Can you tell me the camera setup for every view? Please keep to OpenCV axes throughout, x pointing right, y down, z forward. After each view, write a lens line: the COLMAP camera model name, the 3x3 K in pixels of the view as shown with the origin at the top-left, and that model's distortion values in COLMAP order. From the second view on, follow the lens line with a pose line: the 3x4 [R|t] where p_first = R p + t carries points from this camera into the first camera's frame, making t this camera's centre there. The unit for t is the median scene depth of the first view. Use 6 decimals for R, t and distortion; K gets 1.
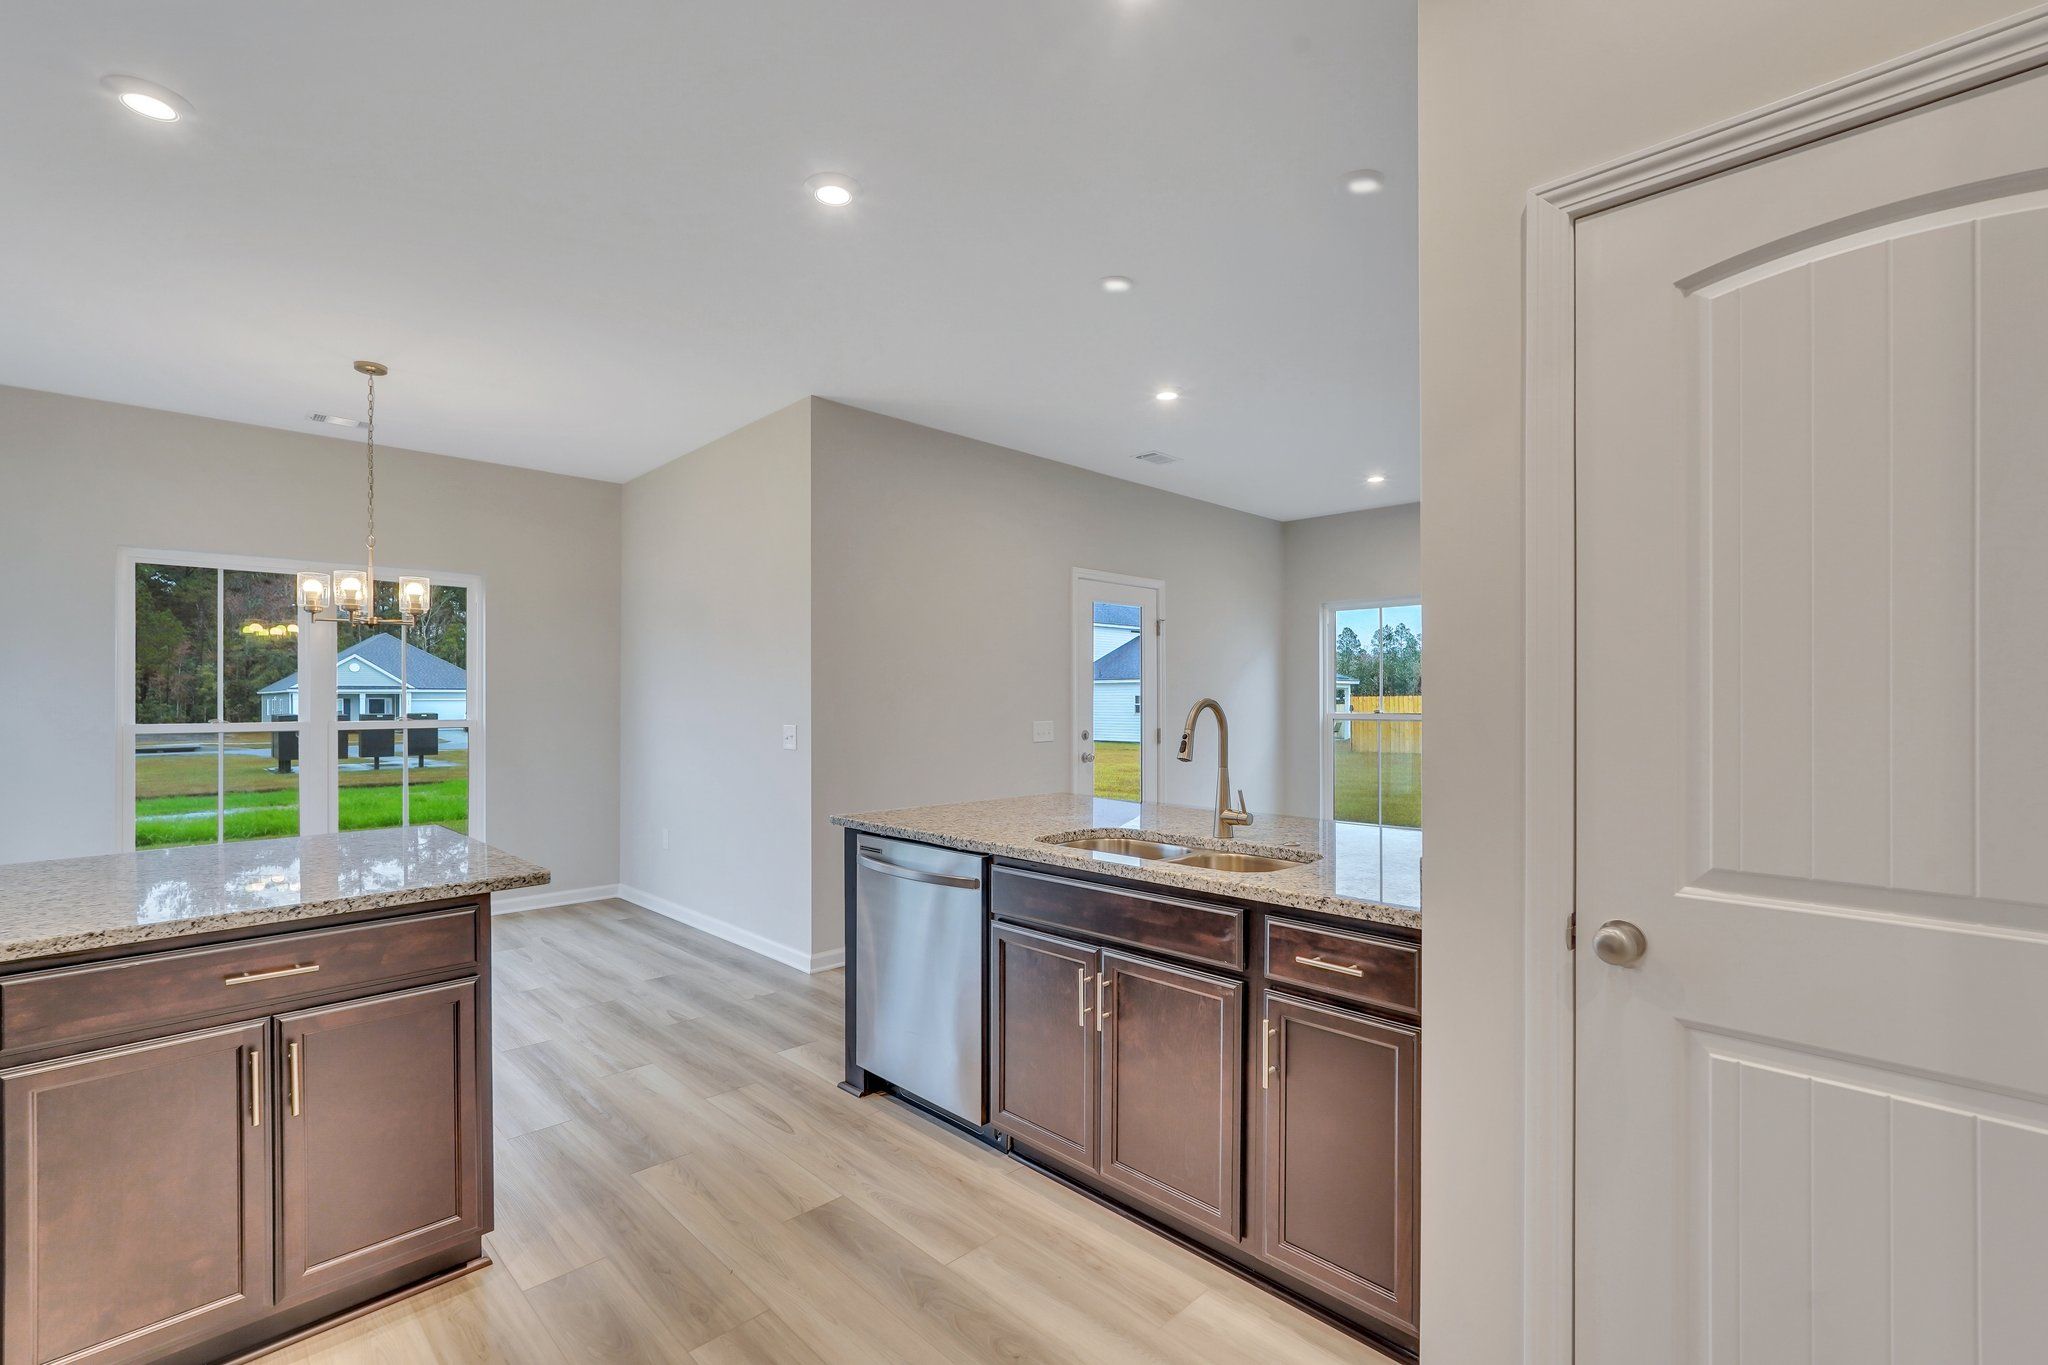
lens RADIAL K [[902.8, 0, 1034.5], [0, 902.8, 689.5], [0, 0, 1]] dist [-0.000156, -0.000445]
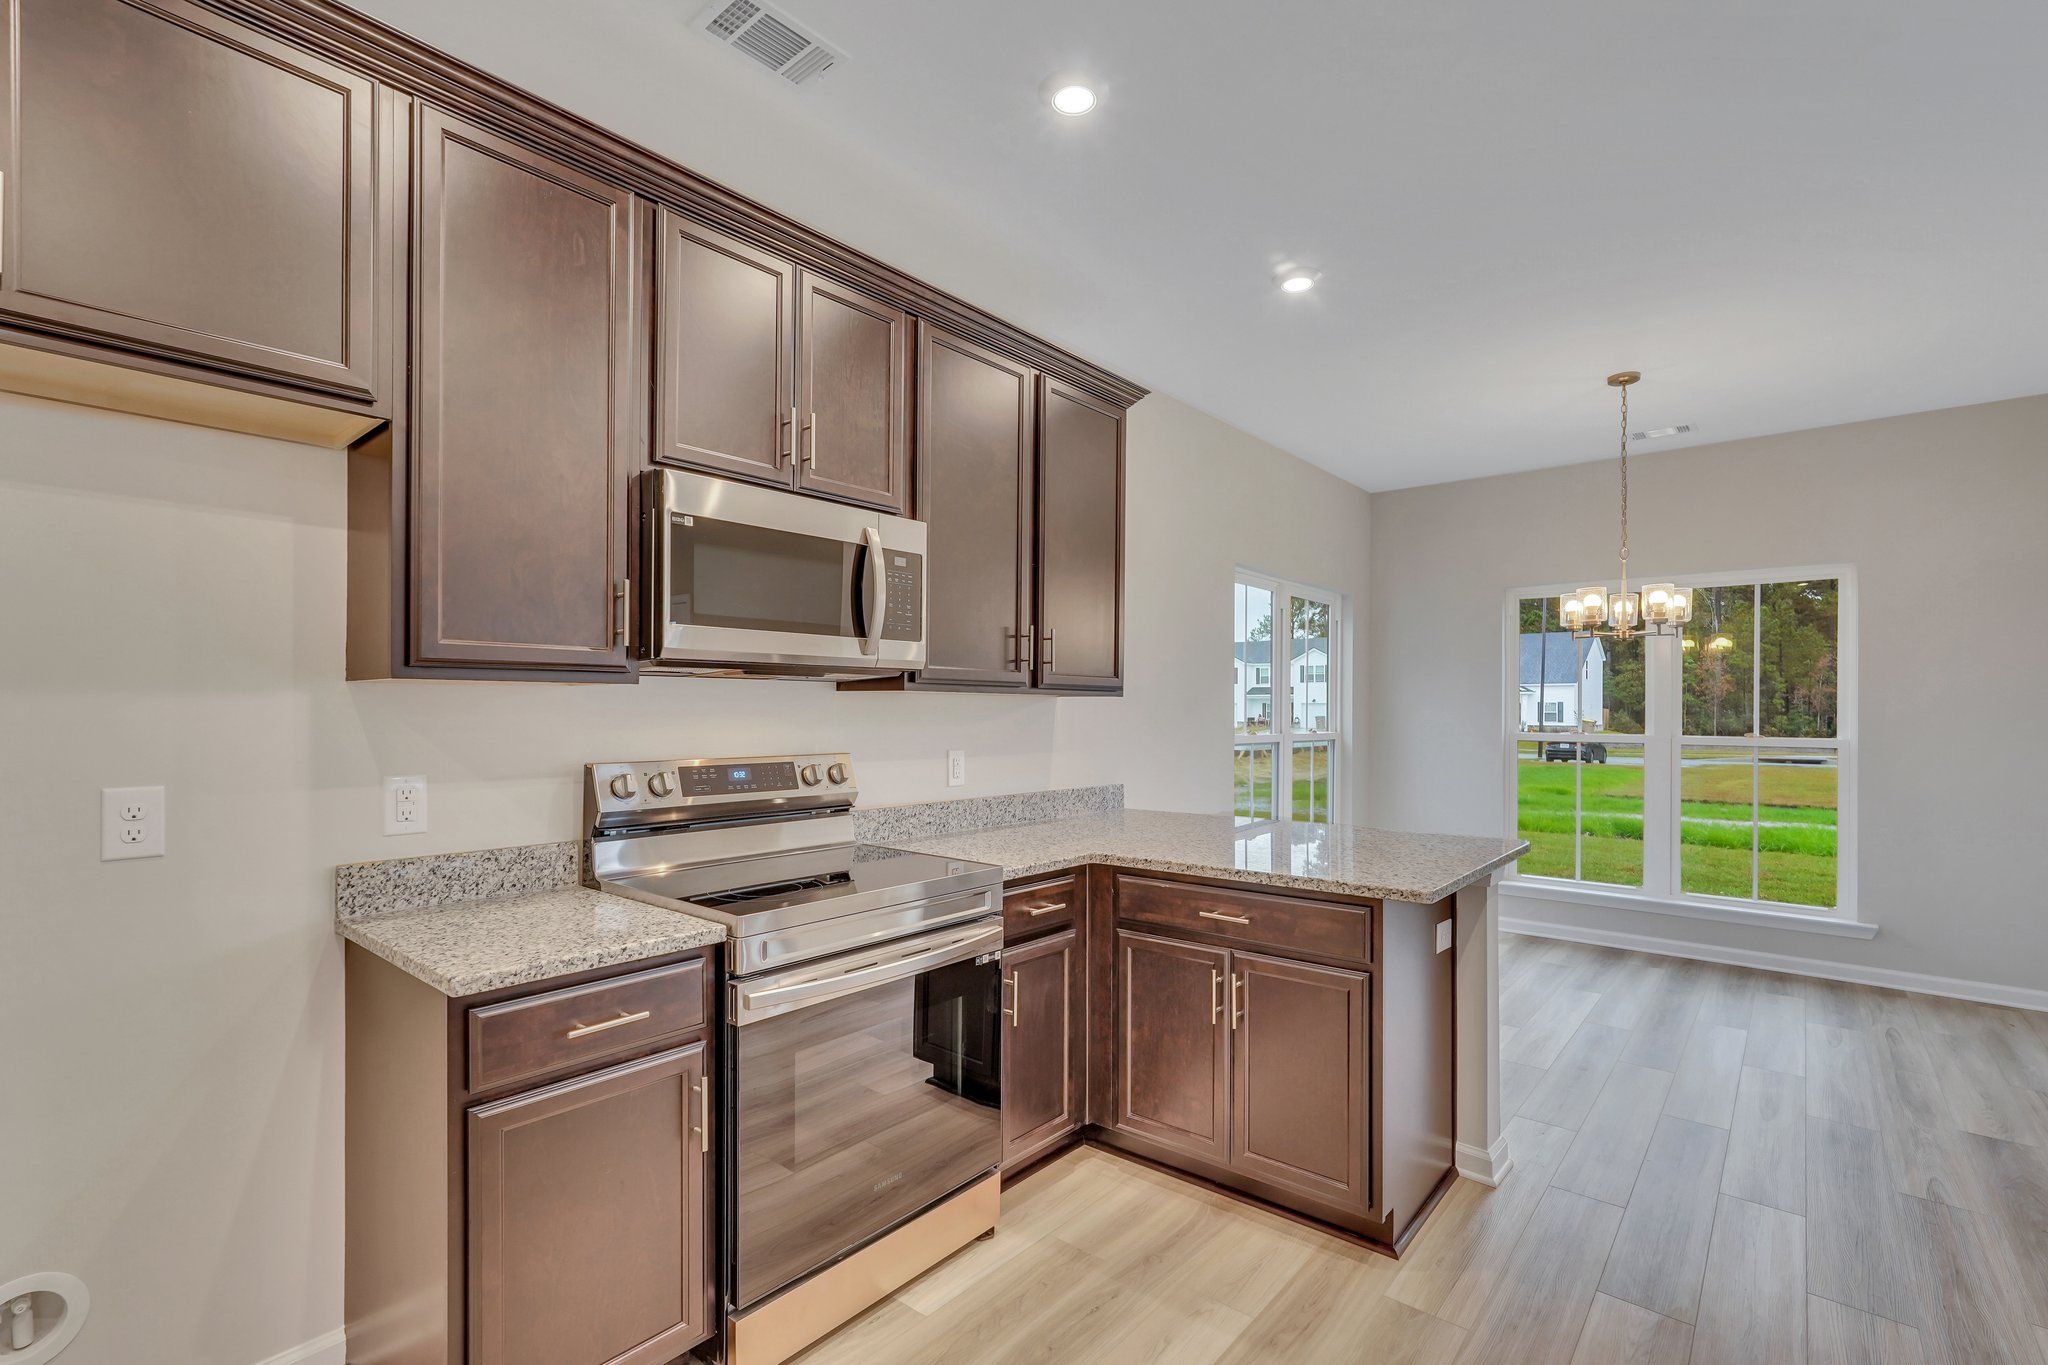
lens RADIAL K [[951.2, 0, 1031.6], [0, 951.2, 699.2], [0, 0, 1]] dist [-0.016391, 0.000485]
pose [[0.075807, -0.002723, -0.997119, 0.187178], [-0.000749, 0.999996, -0.002788, -0.001225], [0.997122, 0.000958, 0.075804, 0.209540]]
